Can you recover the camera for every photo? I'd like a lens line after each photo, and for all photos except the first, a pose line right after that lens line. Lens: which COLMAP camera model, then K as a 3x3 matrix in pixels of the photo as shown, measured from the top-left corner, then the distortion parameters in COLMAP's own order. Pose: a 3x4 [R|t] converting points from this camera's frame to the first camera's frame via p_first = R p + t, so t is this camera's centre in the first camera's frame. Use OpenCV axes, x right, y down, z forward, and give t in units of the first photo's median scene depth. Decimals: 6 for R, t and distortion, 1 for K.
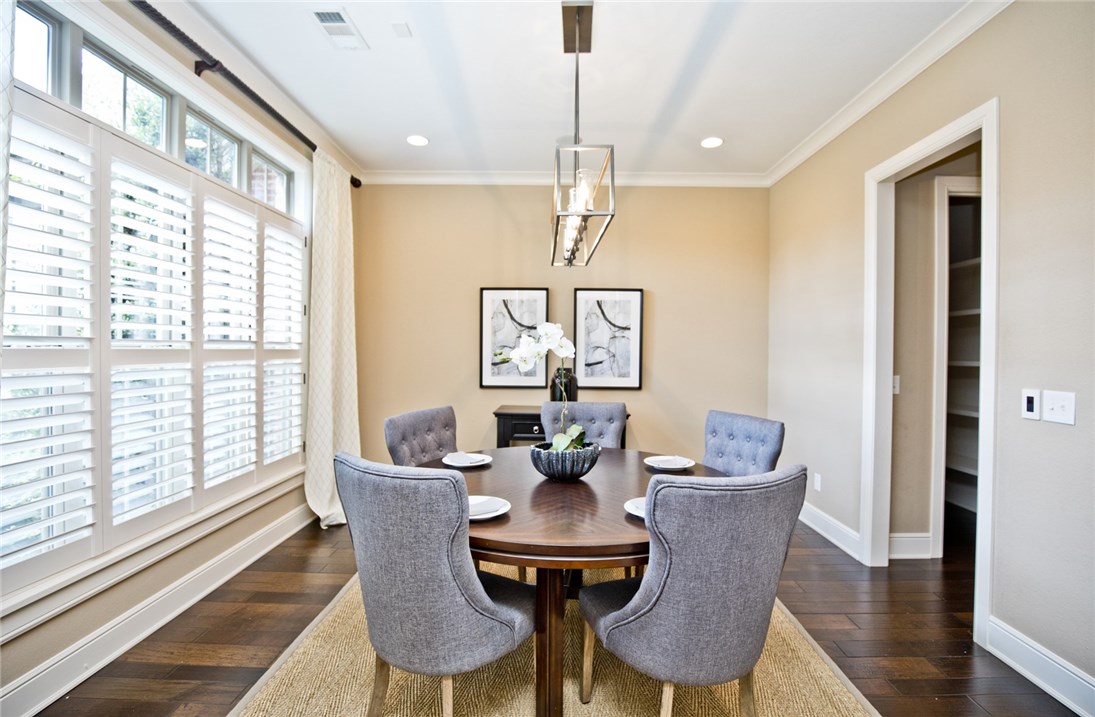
lens RADIAL K [[503.0, 0, 552.0], [0, 503.0, 353.2], [0, 0, 1]] dist [-0.021343, 0.001922]
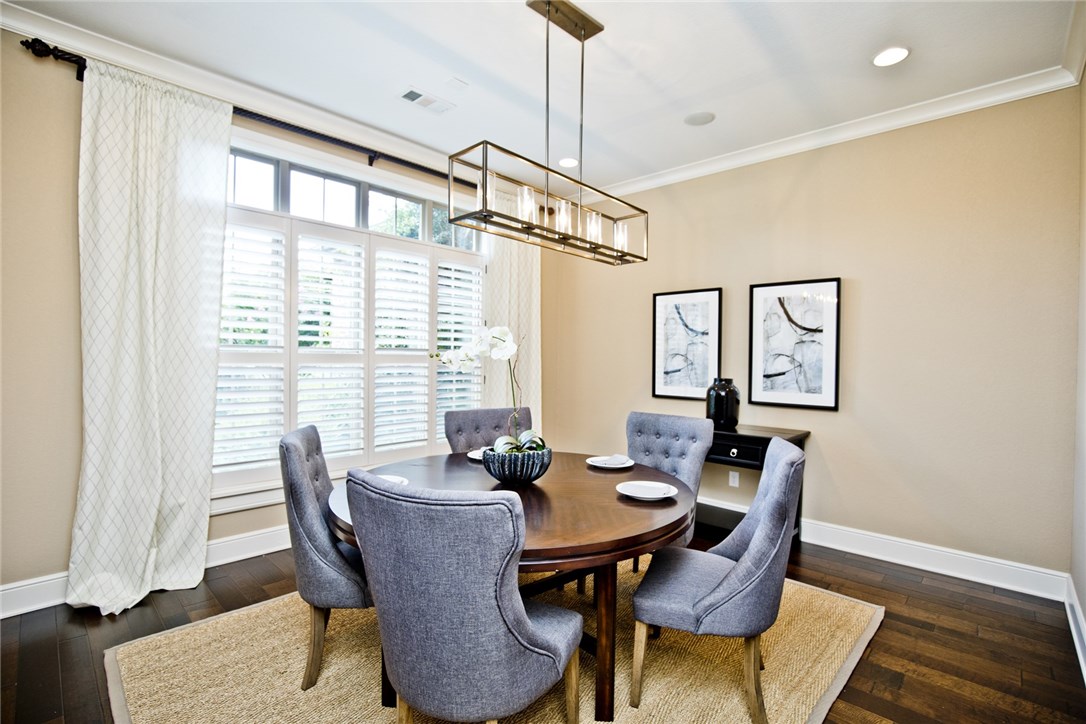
lens RADIAL K [[497.7, 0, 544.4], [0, 497.7, 363.5], [0, 0, 1]] dist [-0.033835, 0.004592]
pose [[0.741862, 0.008984, -0.670492, 0.346665], [-0.011700, 0.999931, 0.000454, 0.006337], [0.670450, 0.007508, 0.741917, 0.149392]]
